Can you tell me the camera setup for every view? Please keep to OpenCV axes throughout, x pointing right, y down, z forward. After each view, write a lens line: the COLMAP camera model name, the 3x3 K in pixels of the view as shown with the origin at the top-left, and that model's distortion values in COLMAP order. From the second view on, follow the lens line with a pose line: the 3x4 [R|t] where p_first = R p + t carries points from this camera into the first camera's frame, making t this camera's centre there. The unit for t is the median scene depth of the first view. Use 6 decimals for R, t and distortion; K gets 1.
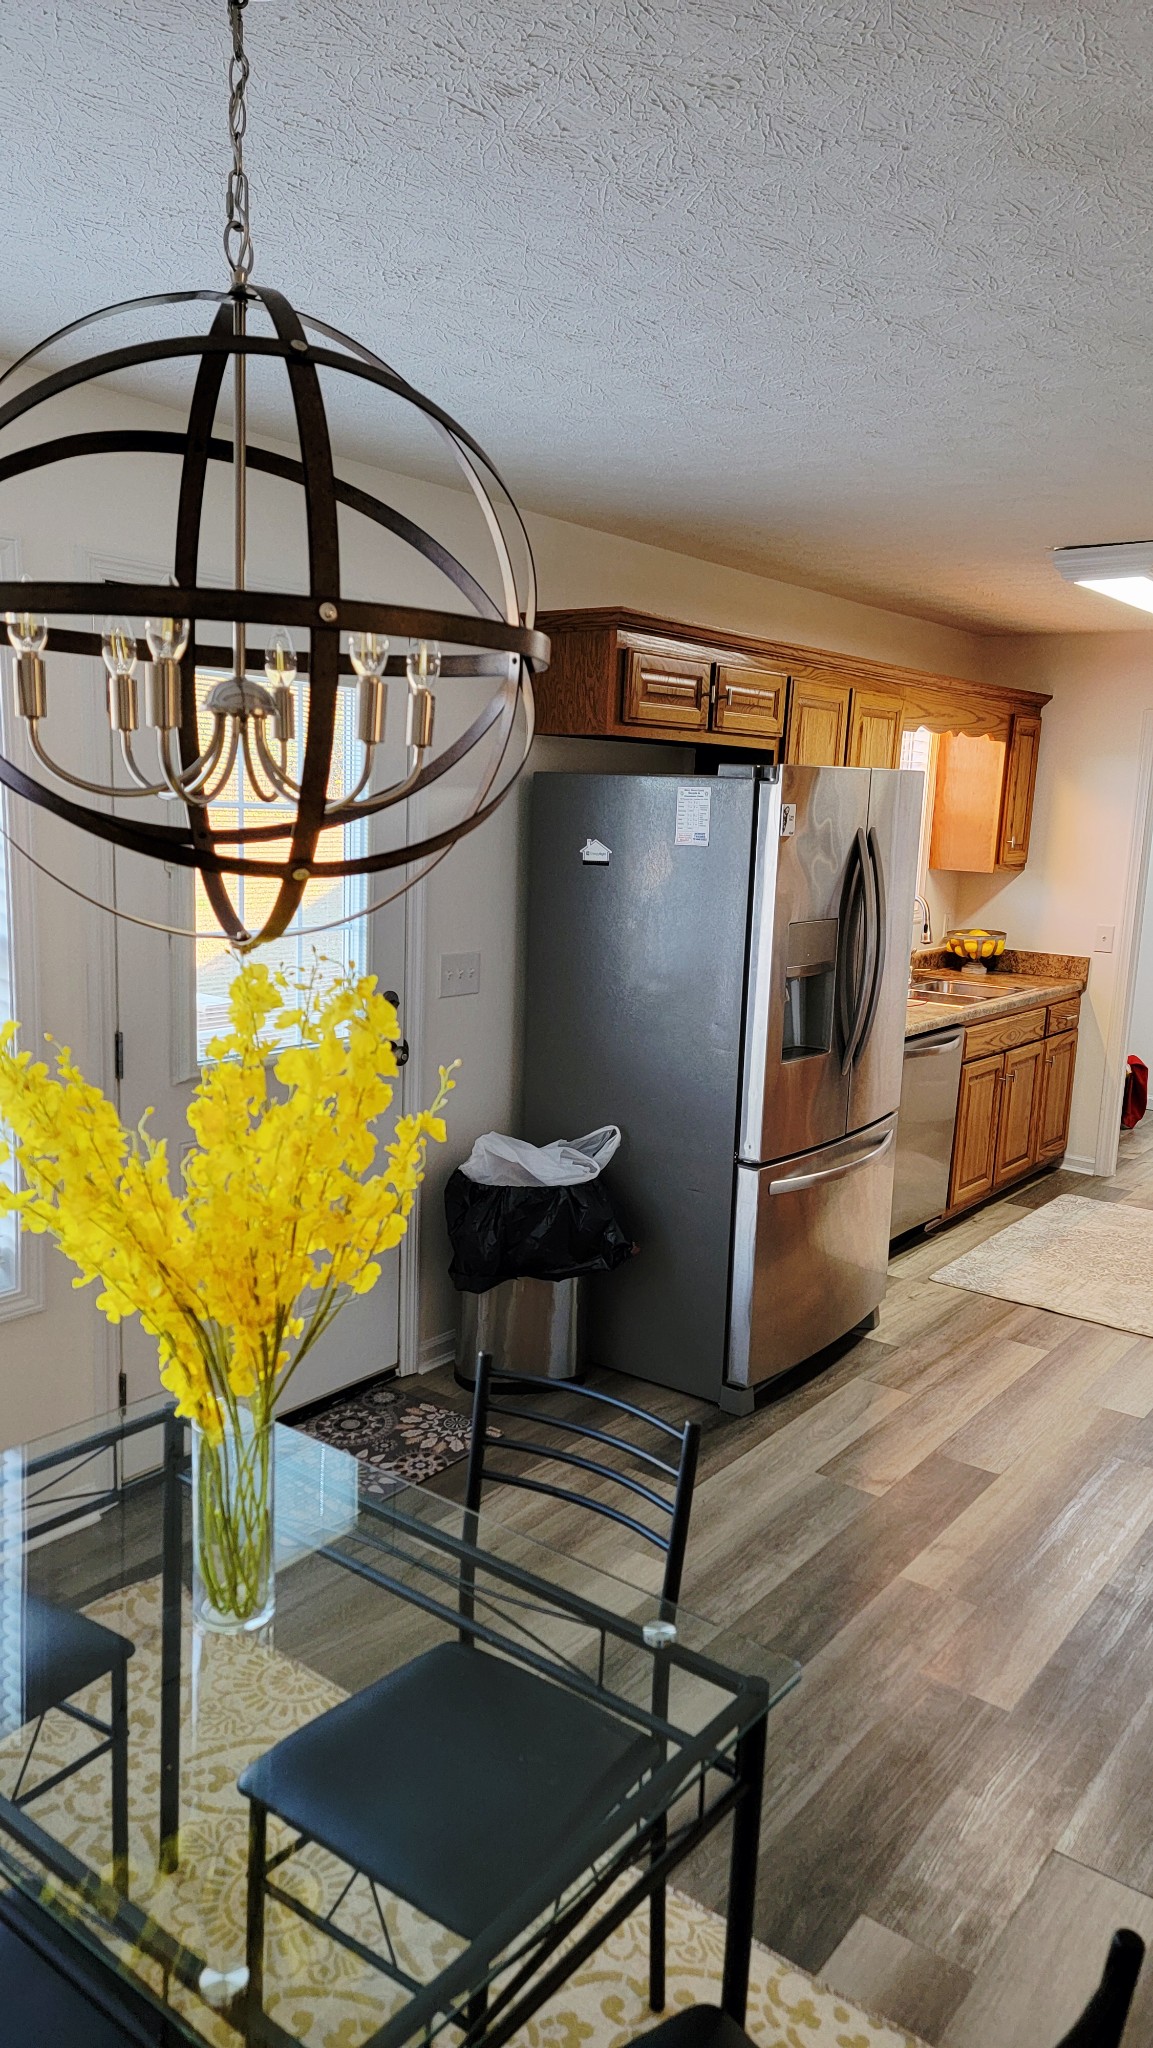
lens RADIAL K [[1411.3, 0, 566.2], [0, 1411.3, 1031.6], [0, 0, 1]] dist [0.065119, -0.002347]
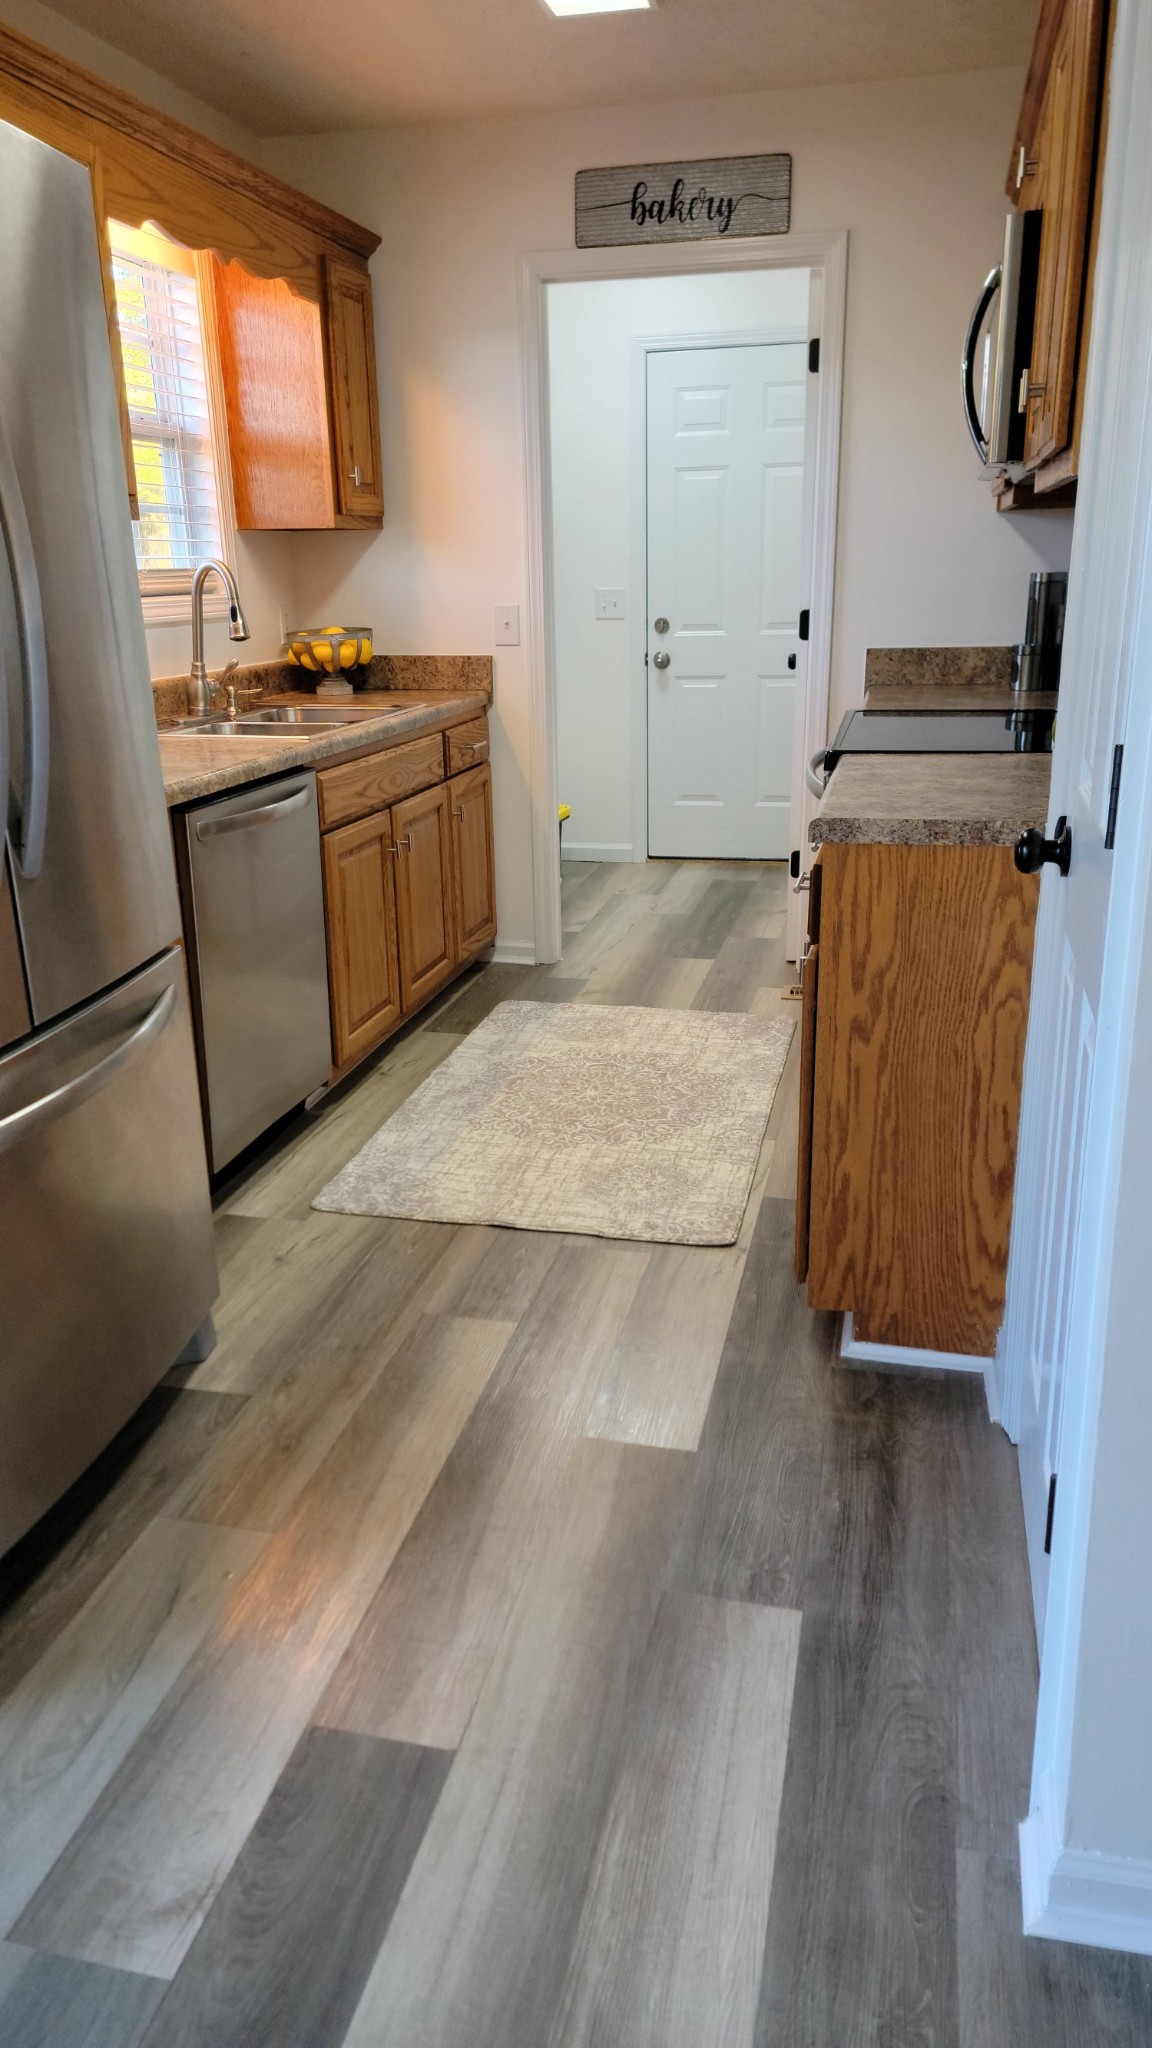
lens RADIAL K [[1411.3, 0, 565.7], [0, 1411.3, 1031.6], [0, 0, 1]] dist [0.065119, -0.002347]
pose [[0.914370, -0.180028, 0.362652, 0.129746], [0.122965, 0.976877, 0.174905, 0.011666], [-0.385754, -0.115334, 0.915364, 0.367737]]
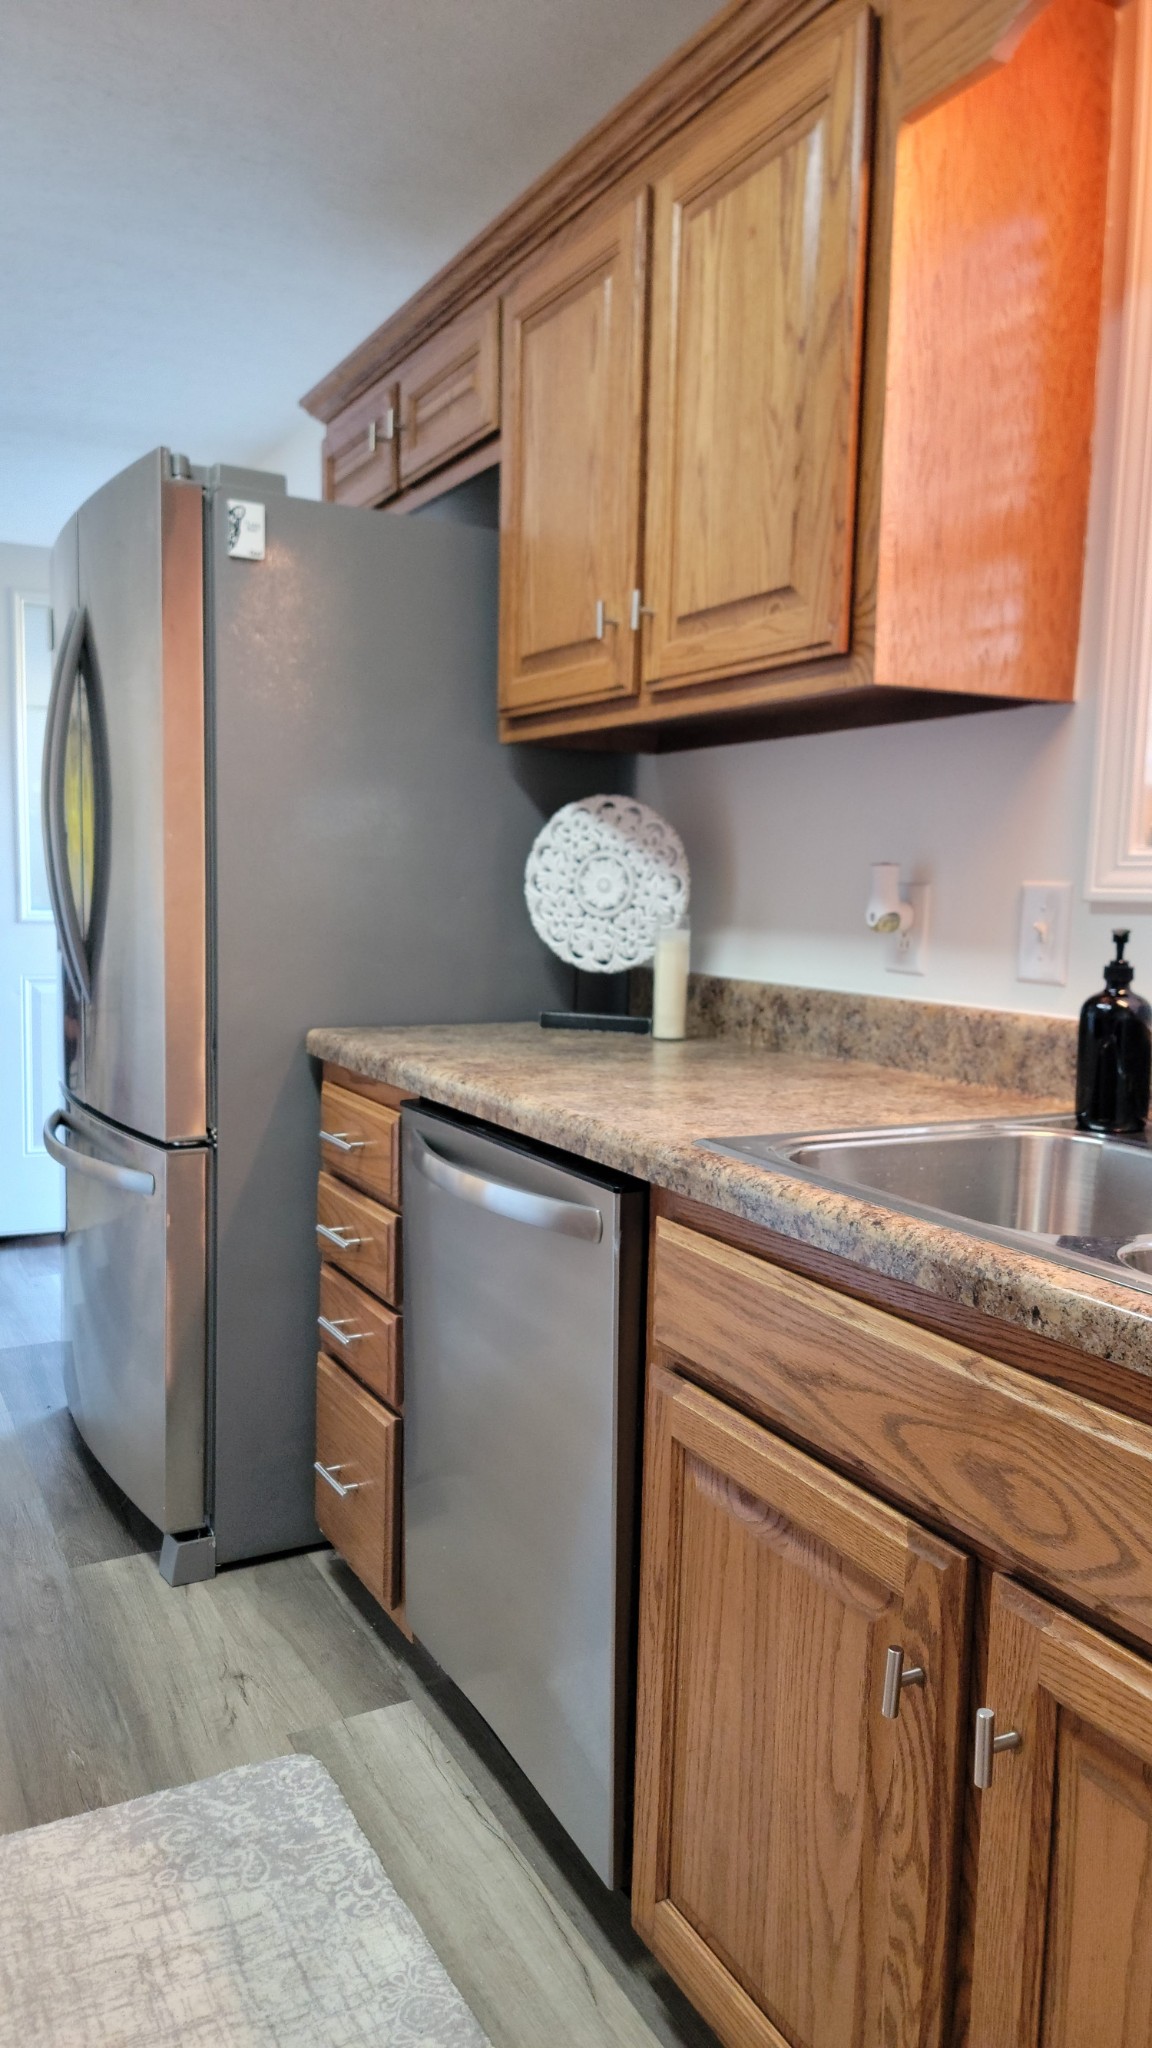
lens RADIAL K [[1411.3, 0, 565.7], [0, 1411.3, 1031.6], [0, 0, 1]] dist [0.065119, -0.002347]
pose [[-0.405529, 0.048915, -0.912772, 0.472836], [-0.193318, 0.971390, 0.137944, -0.060482], [0.893406, 0.232396, -0.384471, 0.981105]]
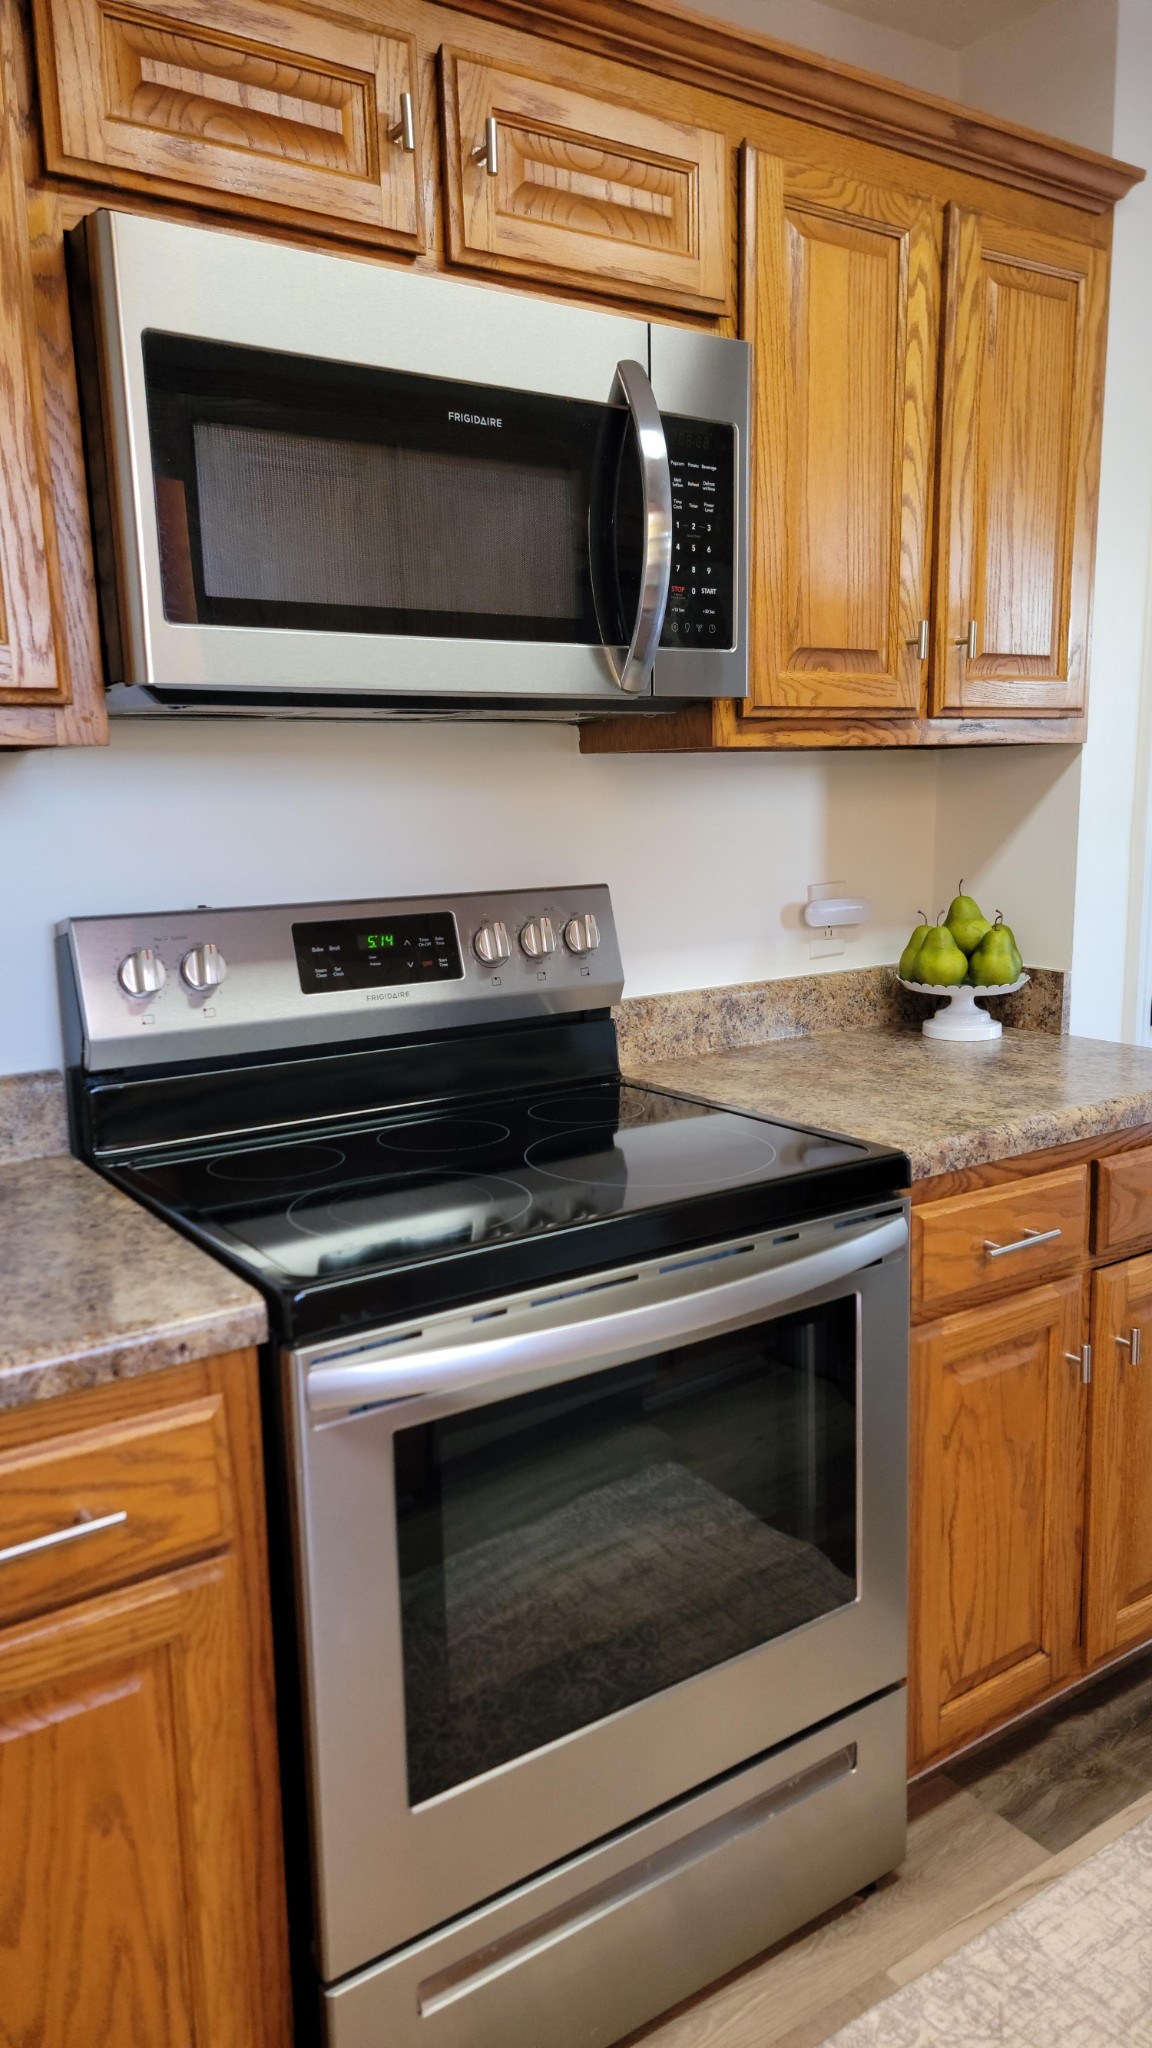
lens RADIAL K [[1411.3, 0, 565.7], [0, 1411.3, 1031.6], [0, 0, 1]] dist [0.065119, -0.002347]
pose [[0.944631, -0.018433, -0.327615, 0.394181], [0.017482, 0.999830, -0.005846, -0.048716], [0.327667, -0.000205, 0.944793, 0.850966]]
